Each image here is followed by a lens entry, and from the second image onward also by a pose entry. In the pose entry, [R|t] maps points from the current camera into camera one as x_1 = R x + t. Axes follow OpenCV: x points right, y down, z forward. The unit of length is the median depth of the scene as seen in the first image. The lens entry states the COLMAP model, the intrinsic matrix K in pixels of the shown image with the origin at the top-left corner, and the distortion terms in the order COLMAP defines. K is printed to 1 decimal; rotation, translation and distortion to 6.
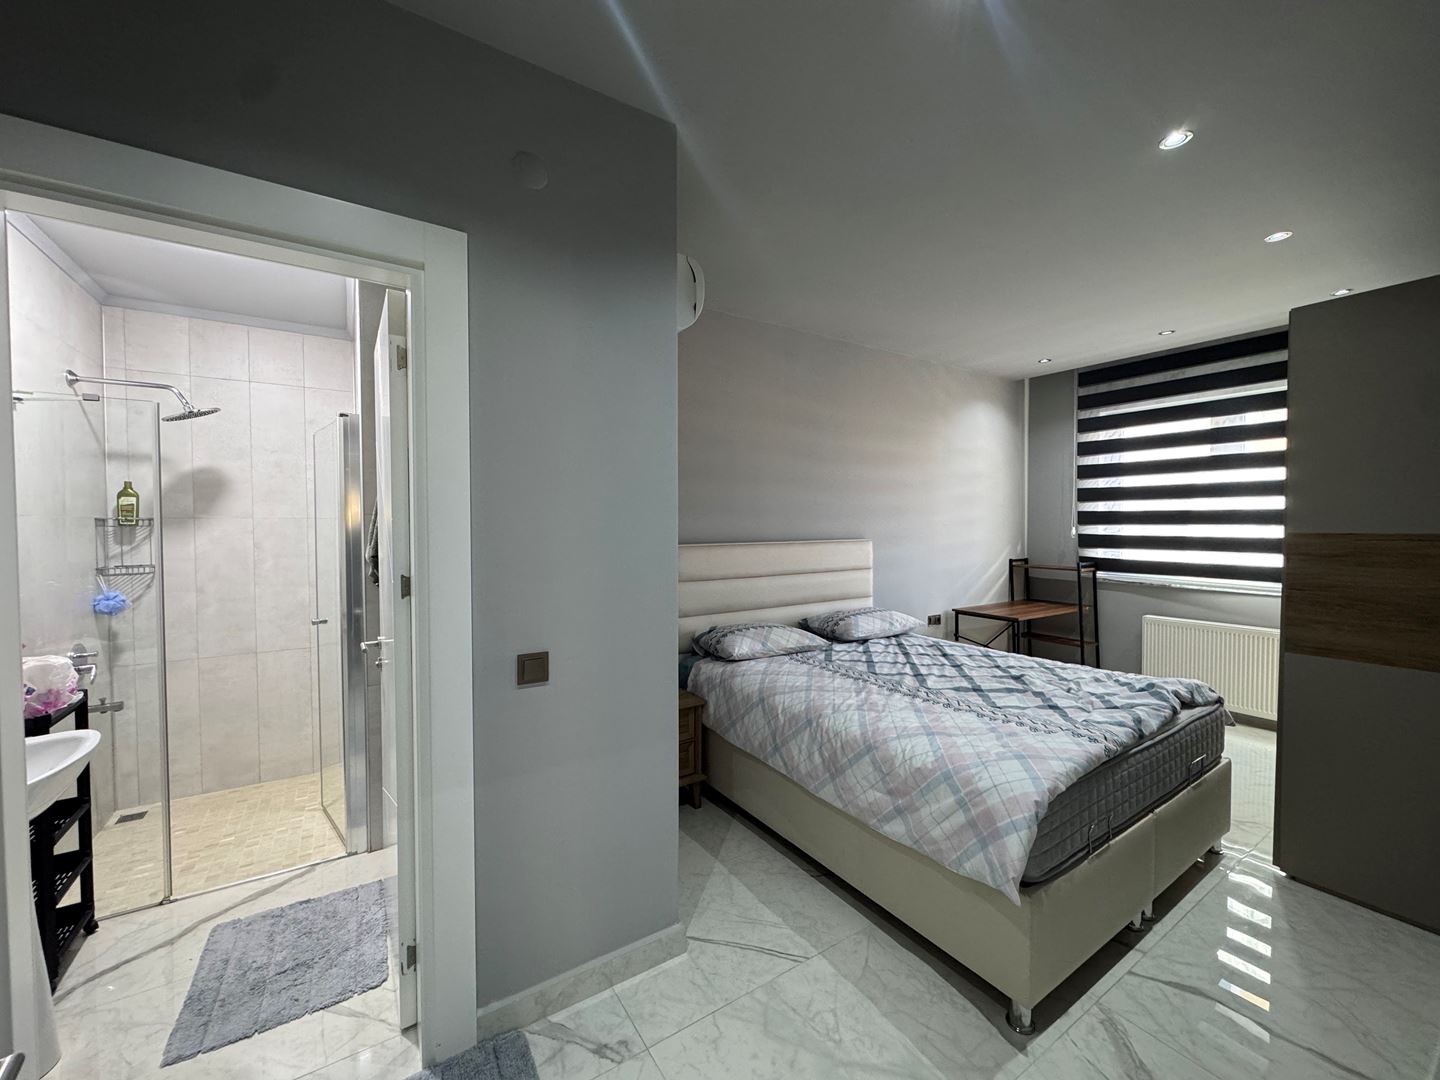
lens RADIAL K [[574.6, 0, 720.0], [0, 574.6, 540.0], [0, 0, 1]] dist [-0.002796, 0.000030]
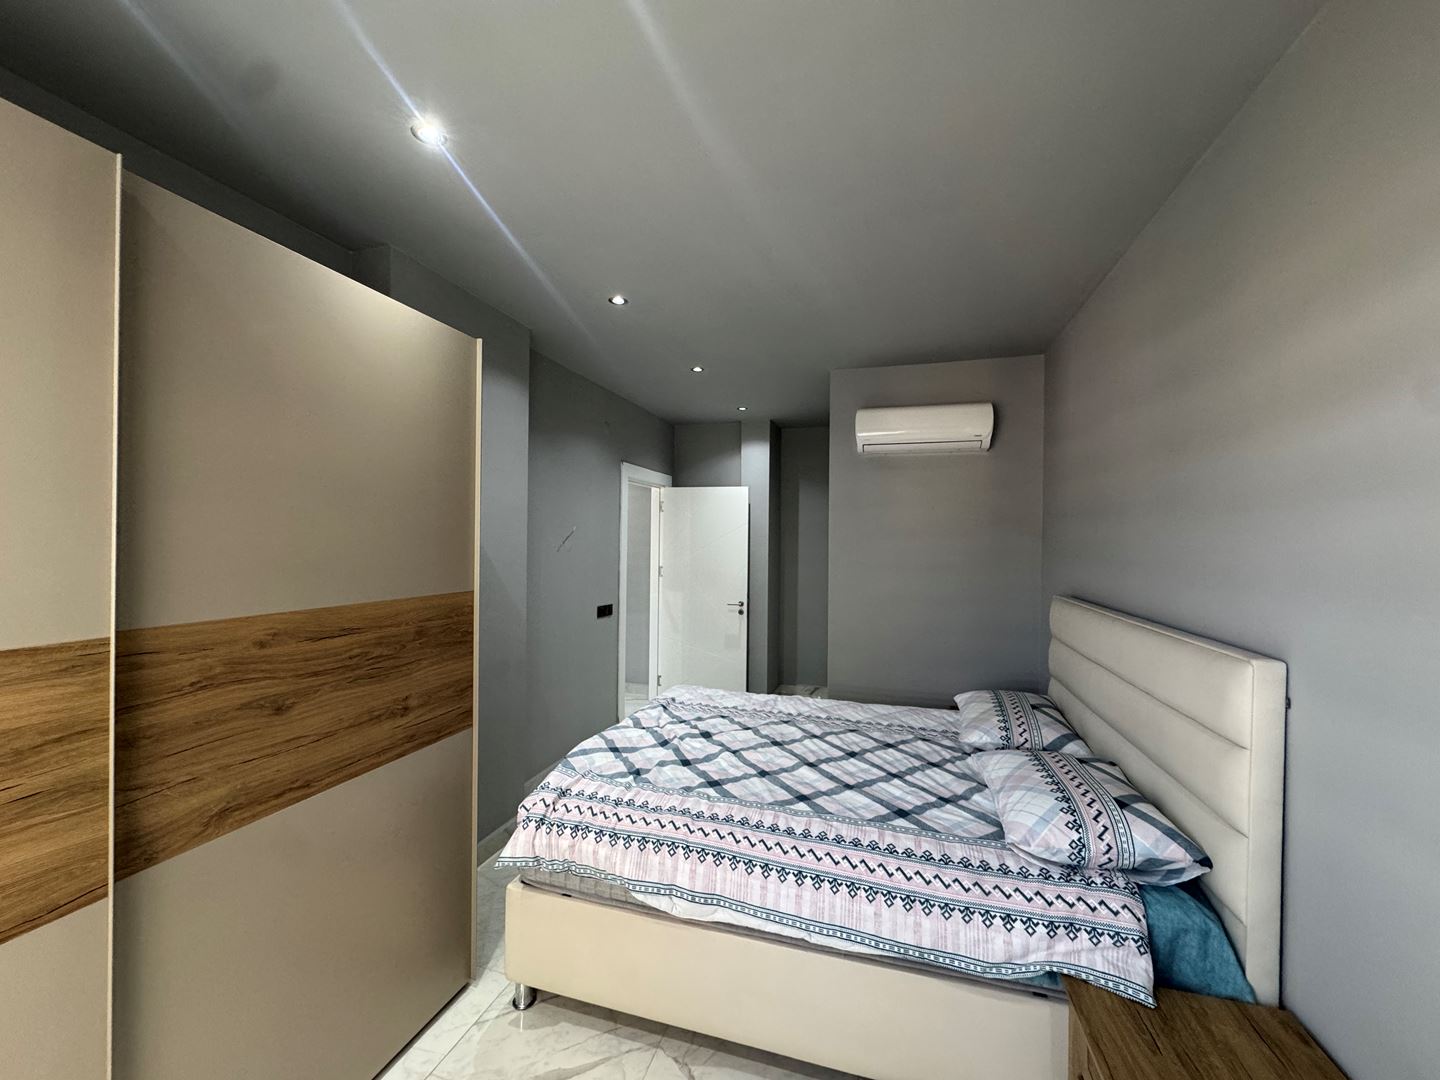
lens RADIAL K [[574.6, 0, 720.0], [0, 574.6, 540.0], [0, 0, 1]] dist [-0.002796, 0.000030]
pose [[-0.769649, -0.002930, -0.638460, 0.830427], [-0.026377, 0.999282, 0.027212, -0.081684], [0.637922, 0.037784, -0.769174, 1.255472]]
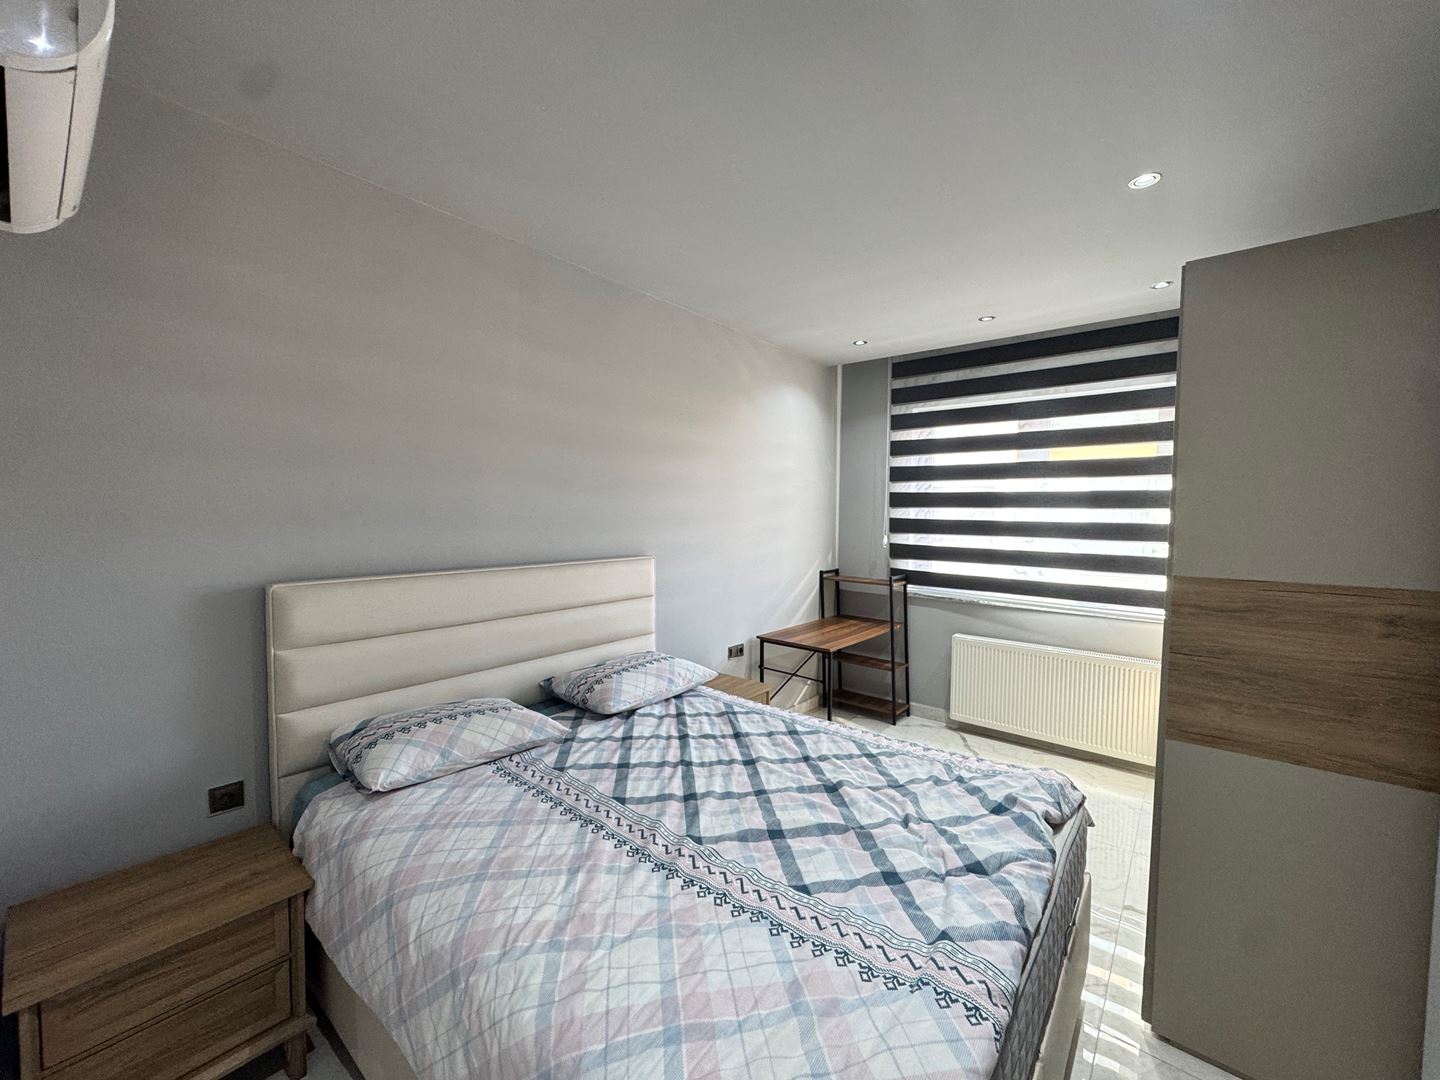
lens RADIAL K [[574.6, 0, 720.0], [0, 574.6, 540.0], [0, 0, 1]] dist [-0.002796, 0.000030]
pose [[0.955852, 0.000012, 0.293849, 0.150635], [-0.005948, 0.999796, 0.019308, -0.044476], [-0.293789, -0.020204, 0.955657, 0.311580]]
